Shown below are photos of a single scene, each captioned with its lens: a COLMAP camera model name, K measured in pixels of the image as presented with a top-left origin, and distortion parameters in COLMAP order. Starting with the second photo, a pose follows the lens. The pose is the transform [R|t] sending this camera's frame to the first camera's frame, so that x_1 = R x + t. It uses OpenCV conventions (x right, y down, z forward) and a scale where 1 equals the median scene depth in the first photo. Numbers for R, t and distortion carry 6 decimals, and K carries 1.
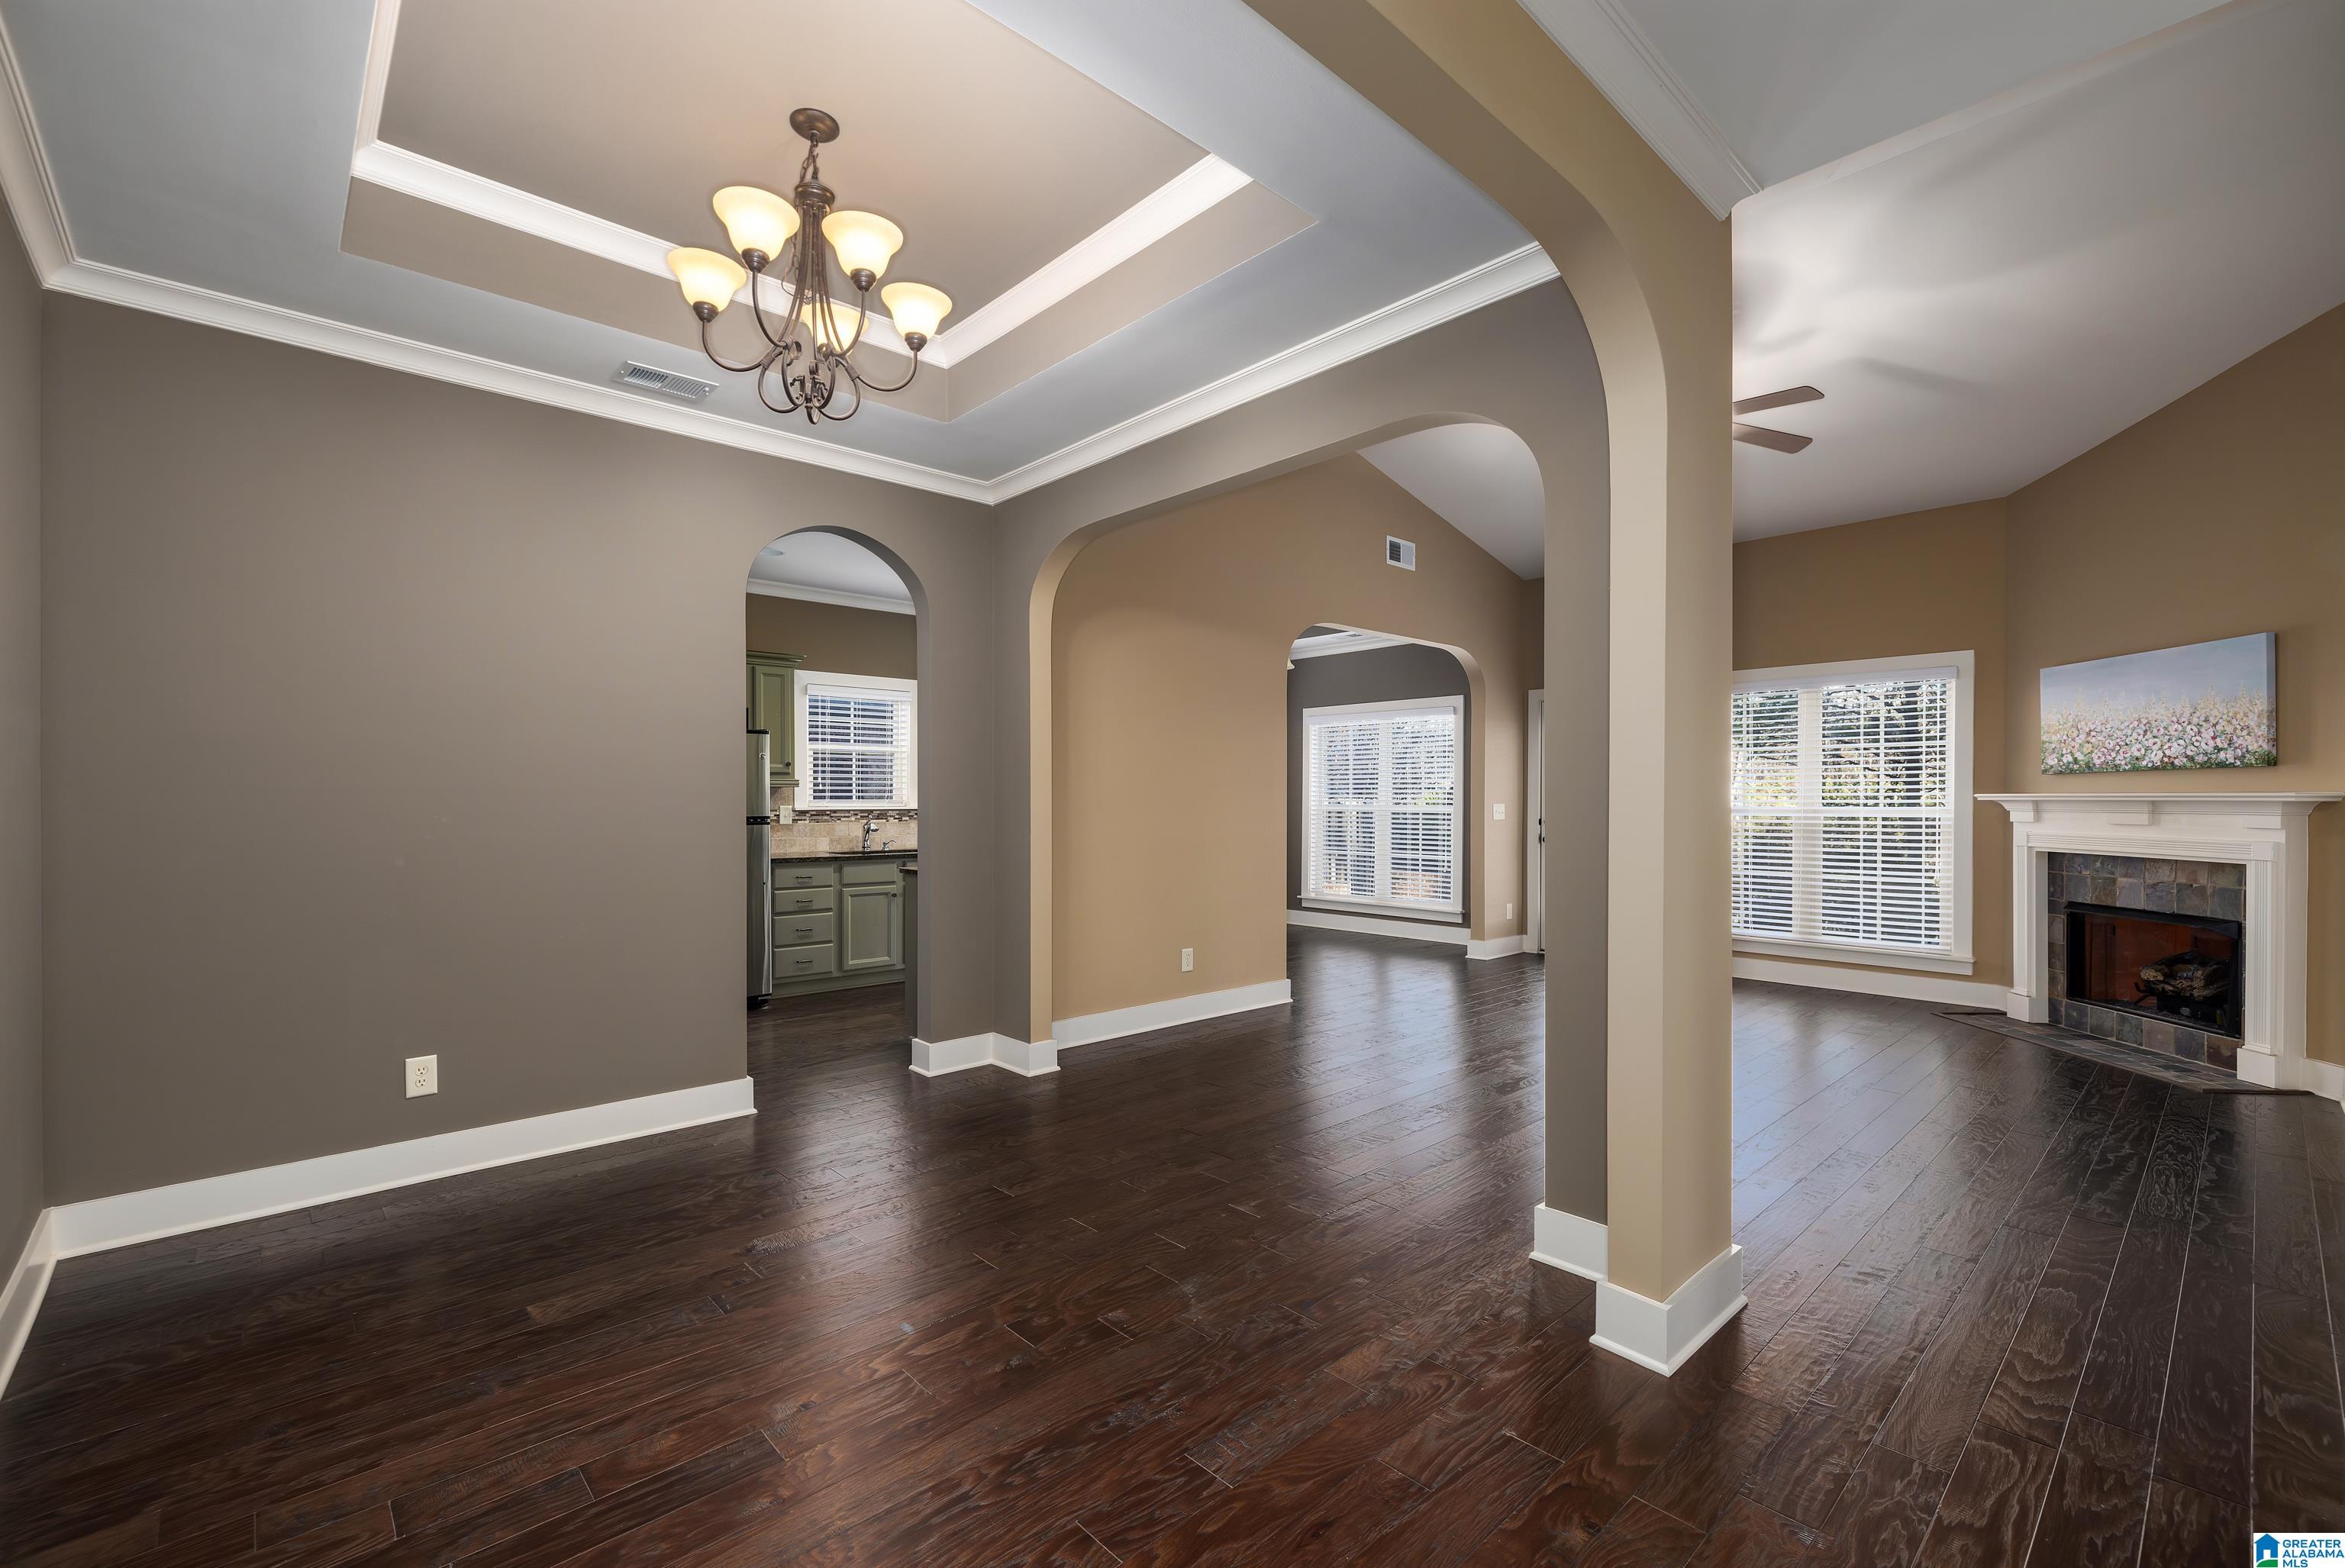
lens RADIAL K [[997.1, 0, 1149.7], [0, 997.1, 814.3], [0, 0, 1]] dist [0.000477, -0.003340]
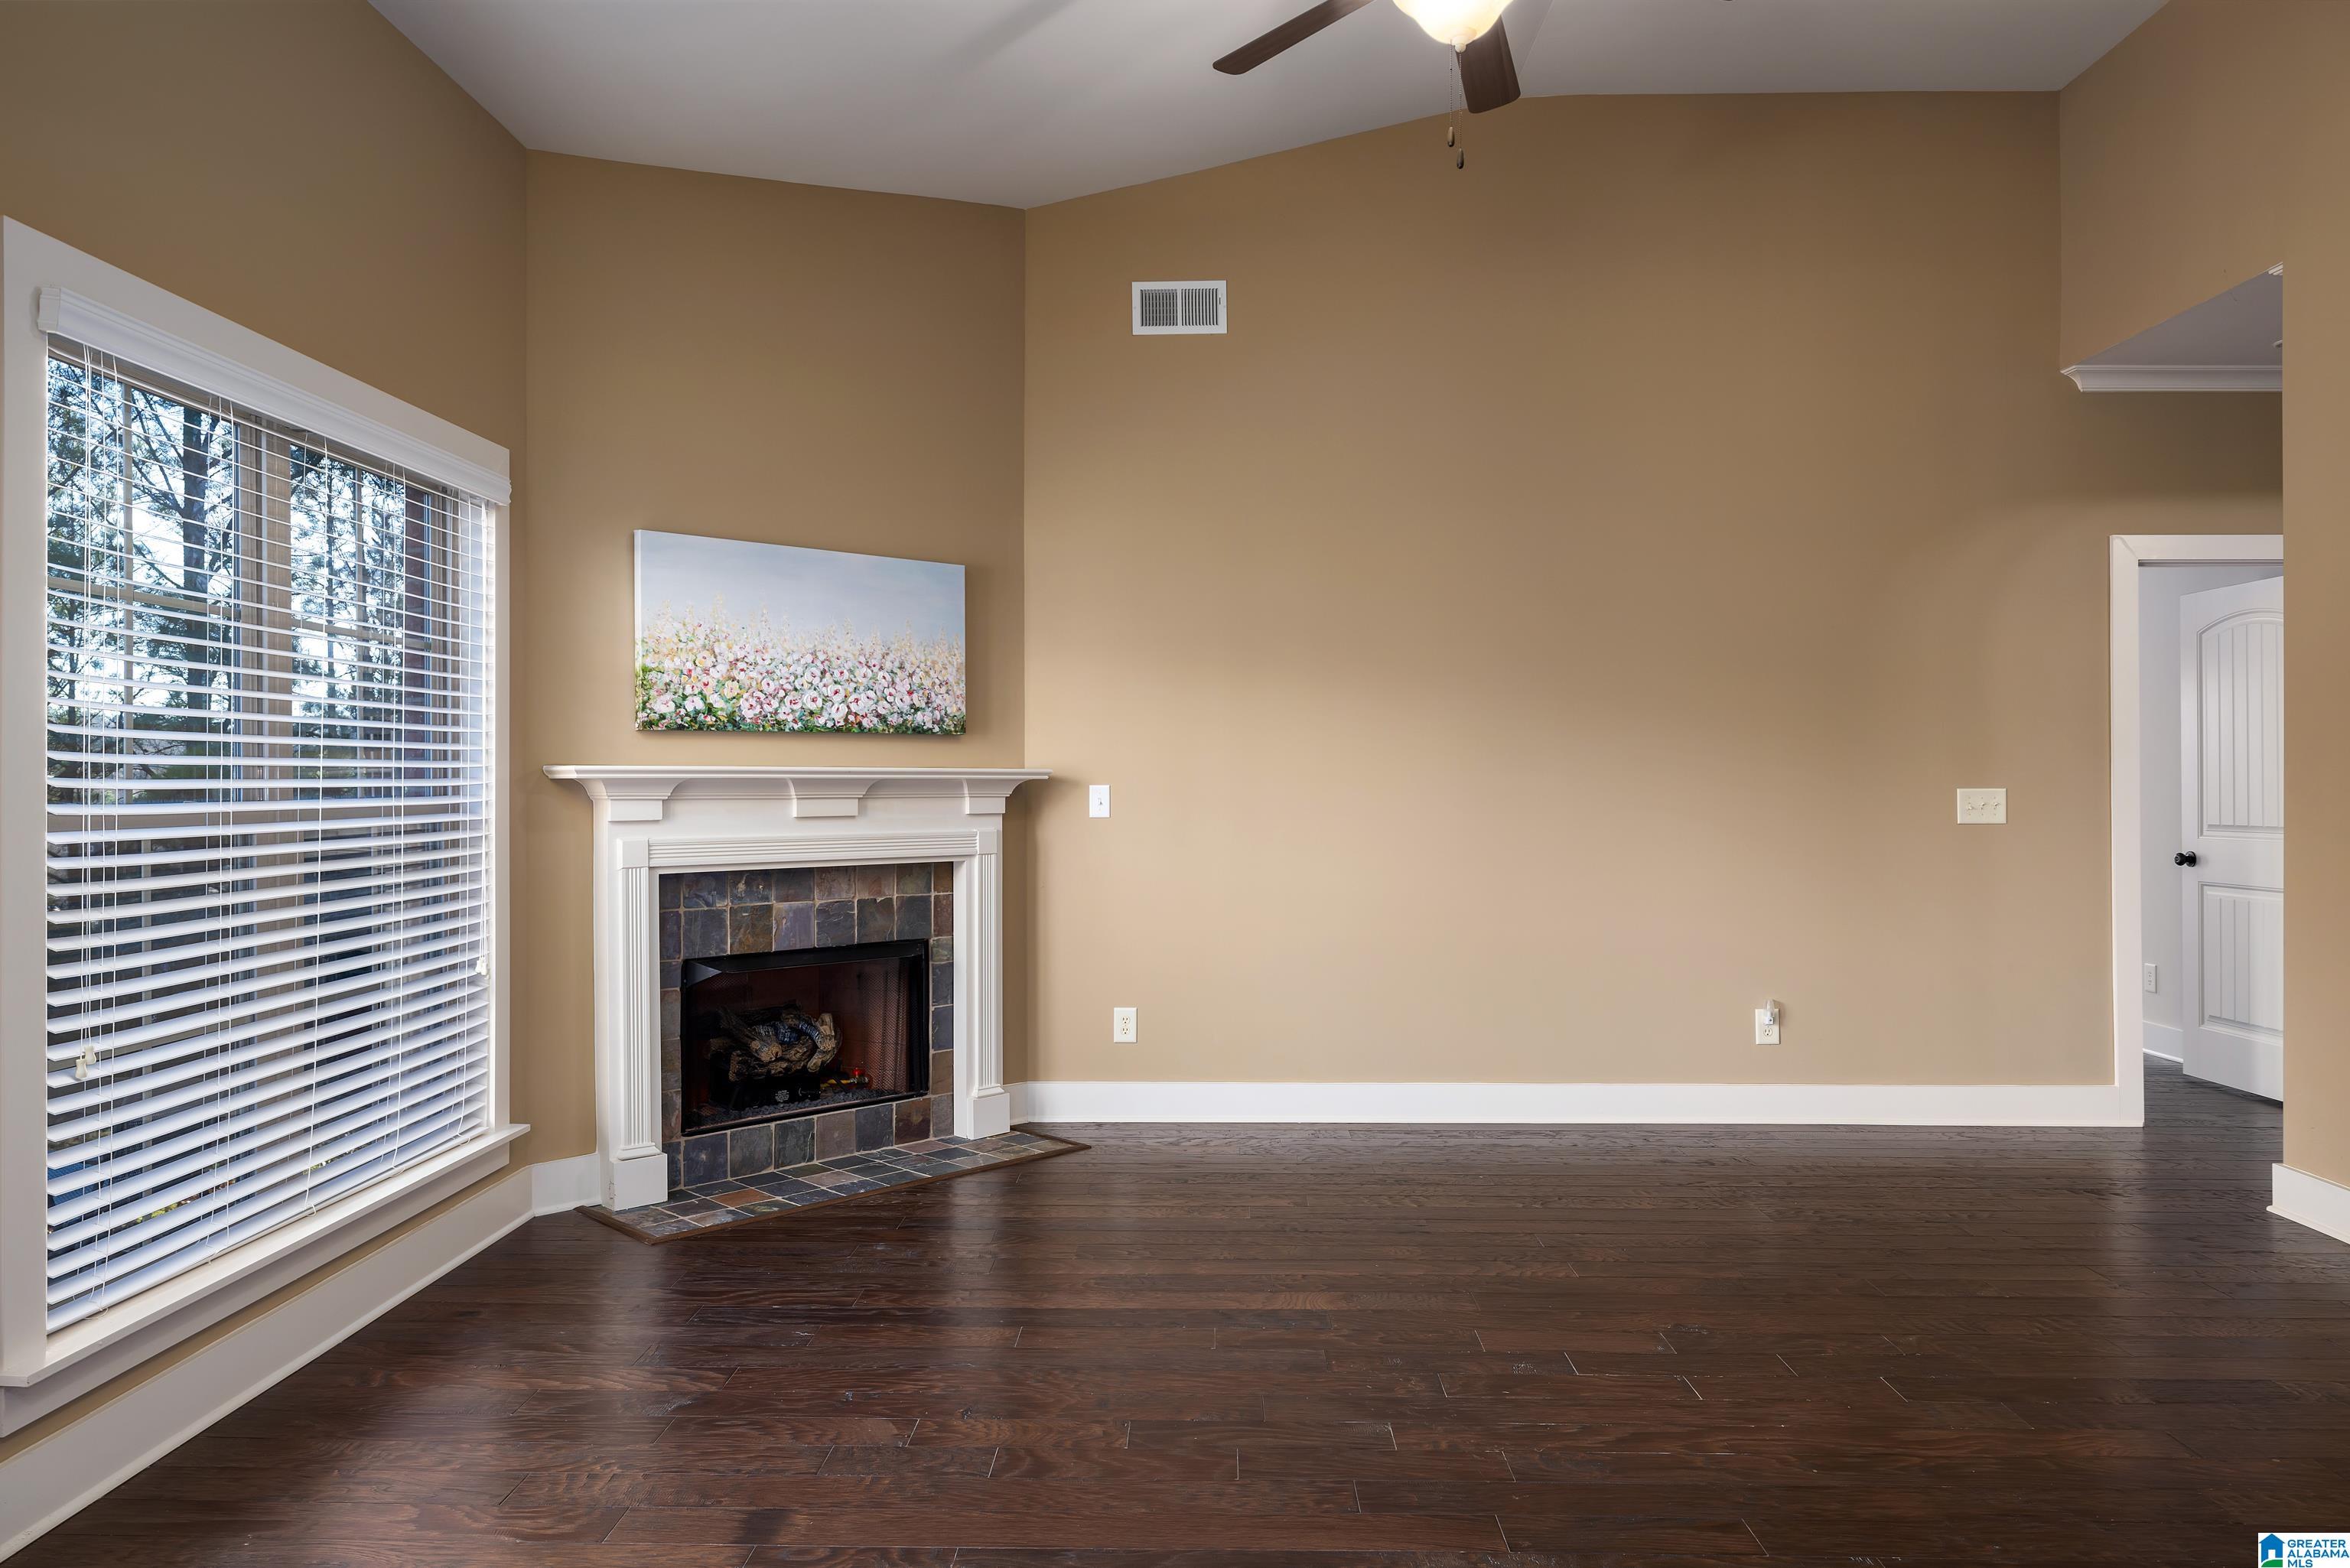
lens RADIAL K [[1514.8, 0, 1180.9], [0, 1514.8, 789.6], [0, 0, 1]] dist [-0.003044, 0.001366]
pose [[-0.733360, 0.003826, 0.679830, 0.164565], [0.017360, 0.999763, 0.013101, -0.016379], [-0.679619, 0.021410, -0.733253, 1.643879]]
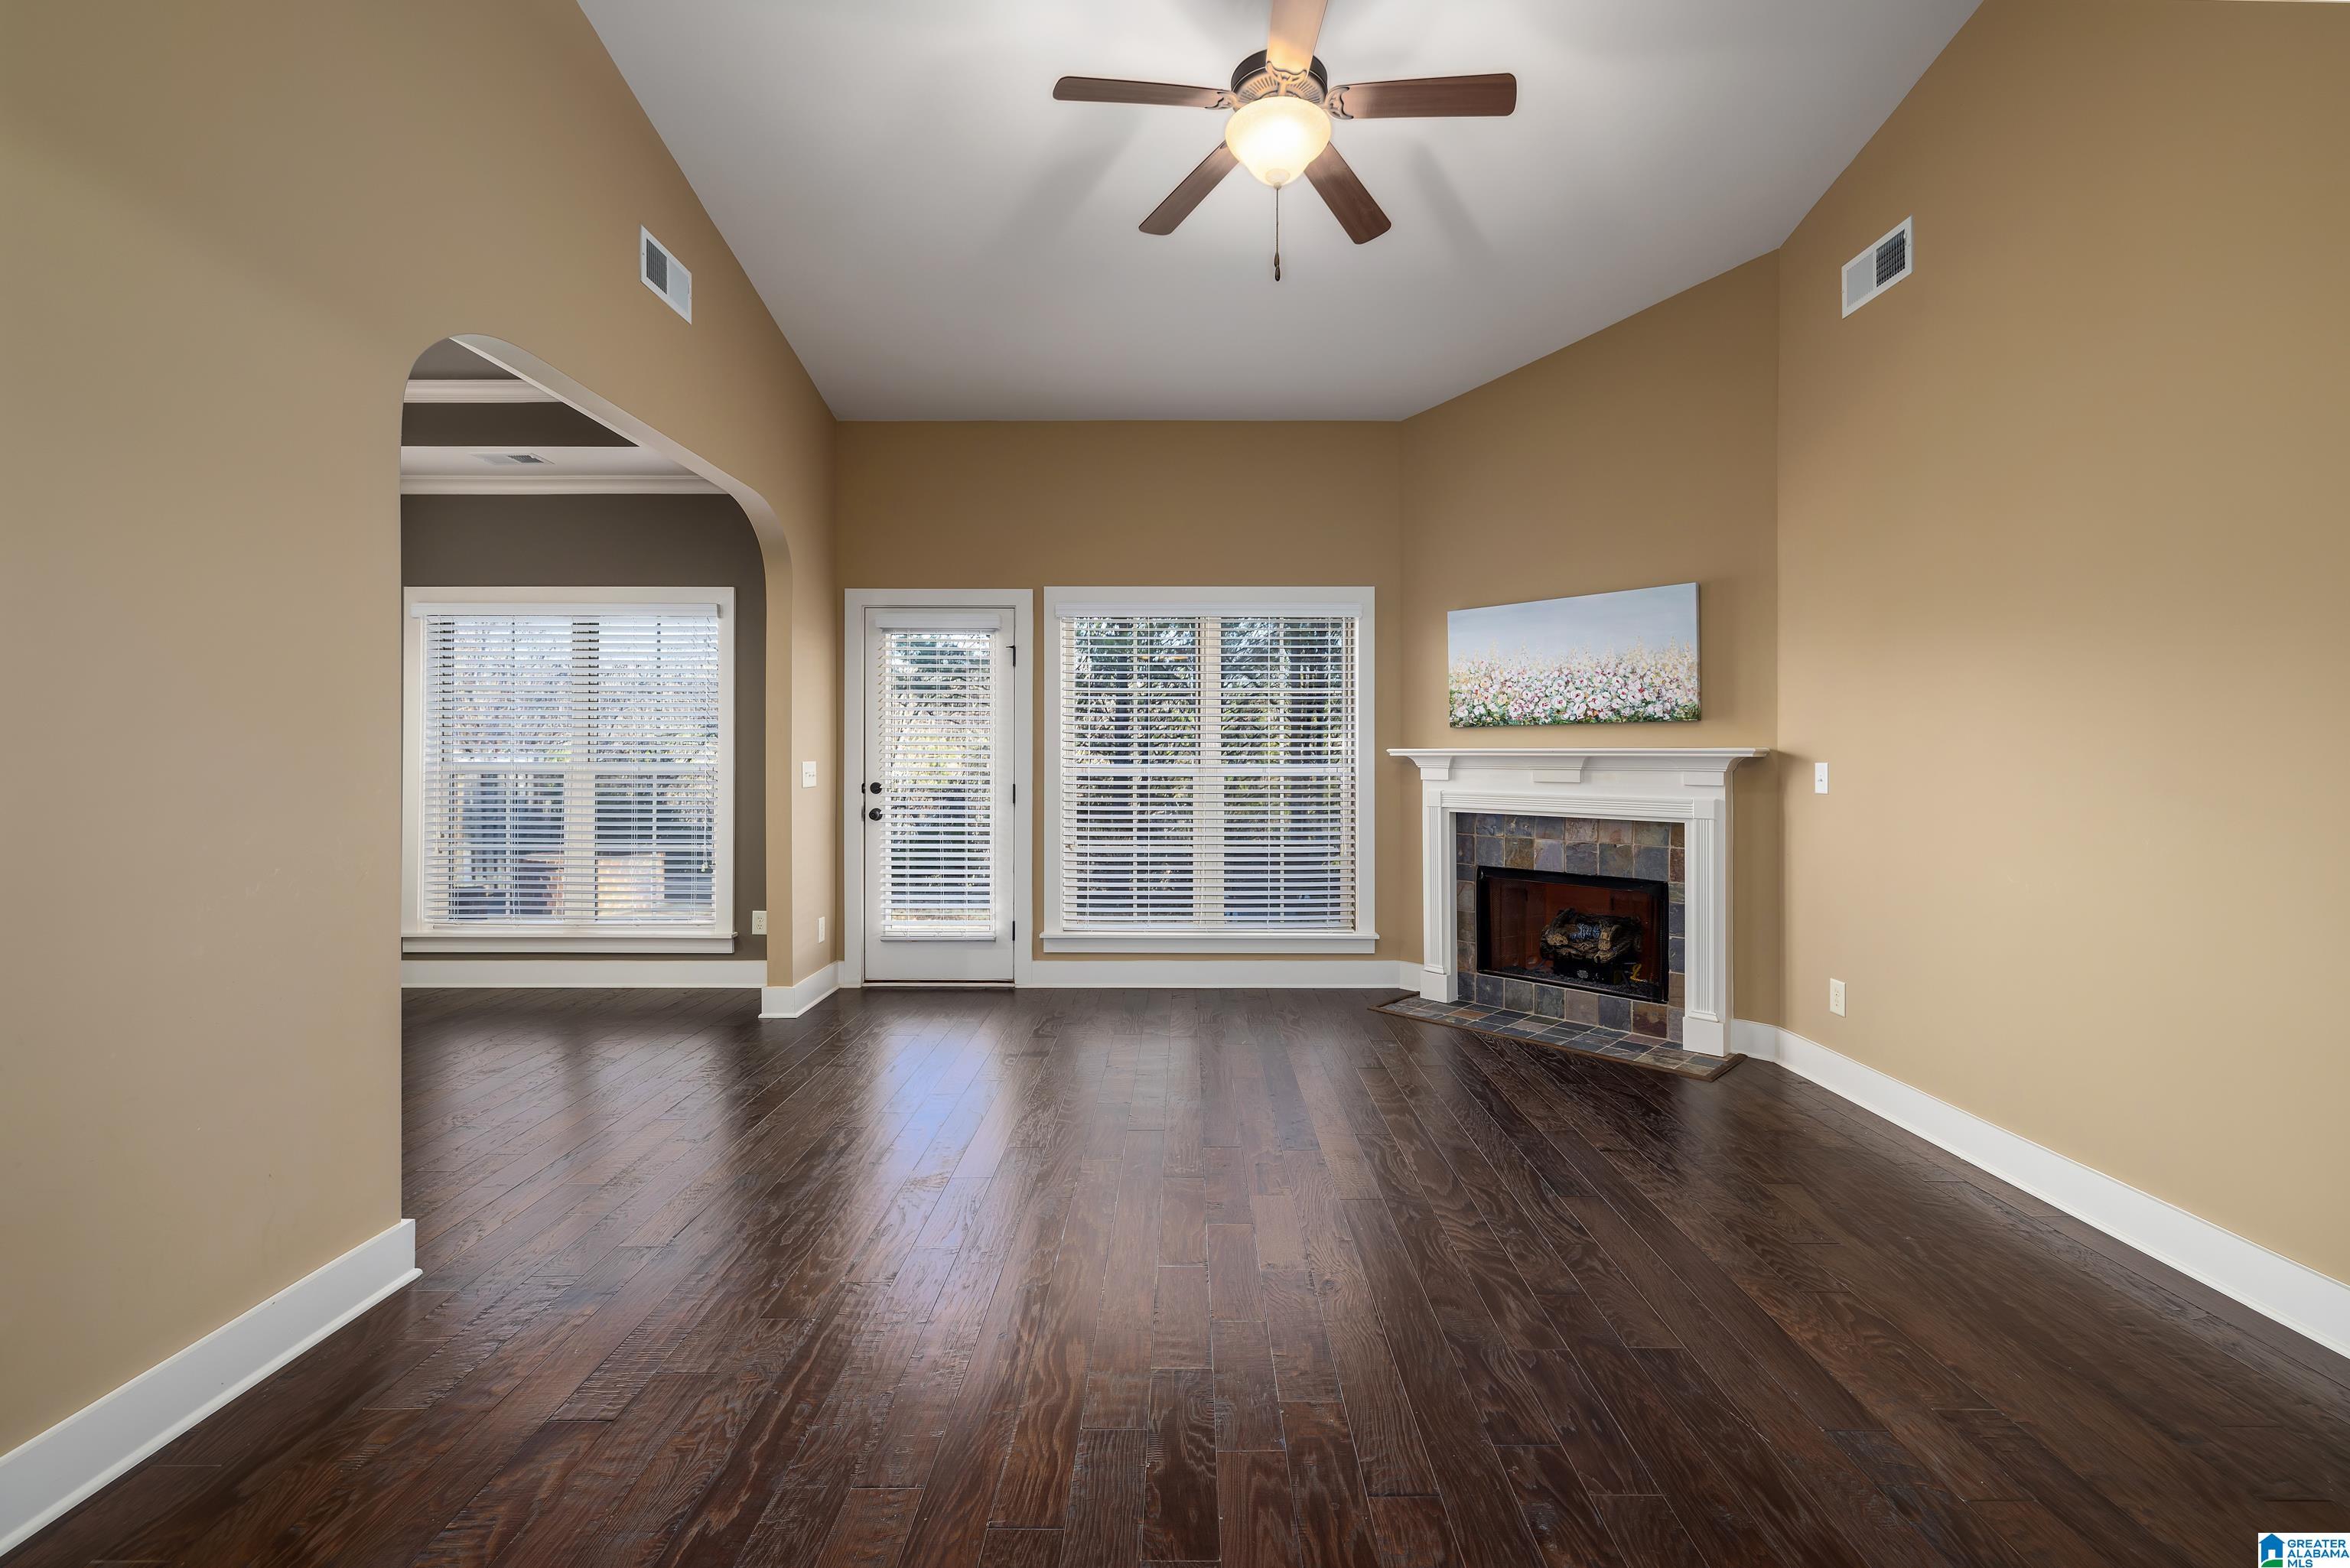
lens RADIAL K [[999.2, 0, 1199.3], [0, 999.2, 759.5], [0, 0, 1]] dist [0.000477, -0.003340]
pose [[0.660110, 0.000371, 0.751169, 0.067450], [0.009897, 0.999909, -0.009191, -0.005801], [-0.751104, 0.013502, 0.660046, 0.670097]]
